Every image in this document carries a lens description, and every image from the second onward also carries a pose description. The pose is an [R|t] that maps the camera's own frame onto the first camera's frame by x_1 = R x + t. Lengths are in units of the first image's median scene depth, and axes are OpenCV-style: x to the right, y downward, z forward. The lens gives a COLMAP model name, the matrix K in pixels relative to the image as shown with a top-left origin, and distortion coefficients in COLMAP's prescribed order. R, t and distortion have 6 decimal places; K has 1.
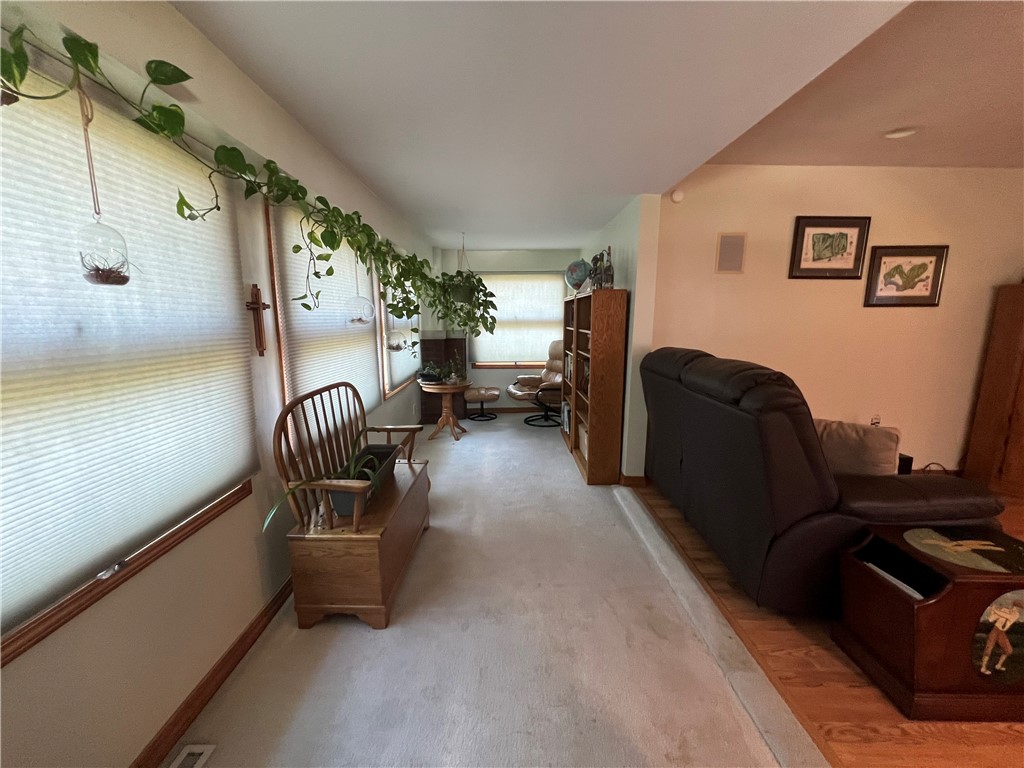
lens RADIAL K [[410.2, 0, 509.6], [0, 410.2, 383.4], [0, 0, 1]] dist [0.000734, -0.000398]
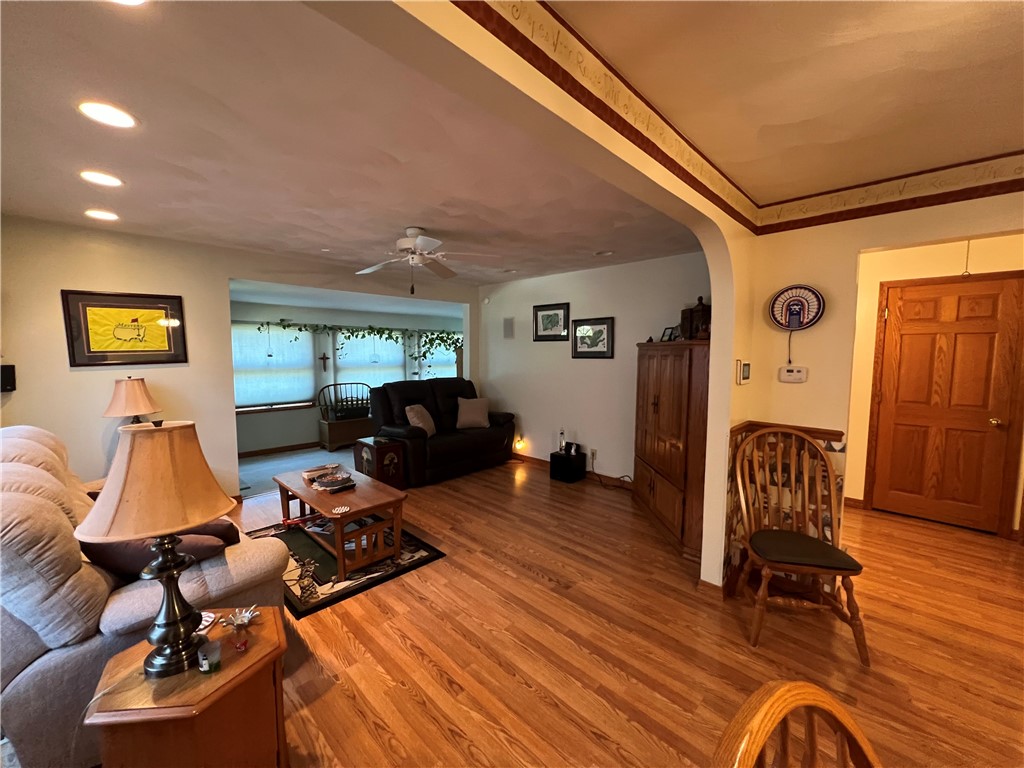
lens RADIAL K [[410.2, 0, 509.6], [0, 410.2, 383.4], [0, 0, 1]] dist [0.000734, -0.000398]
pose [[0.704073, 0.053068, -0.708142, 1.830592], [-0.116193, 0.992374, -0.041157, -0.002463], [0.700557, 0.111259, 0.704870, -0.243531]]
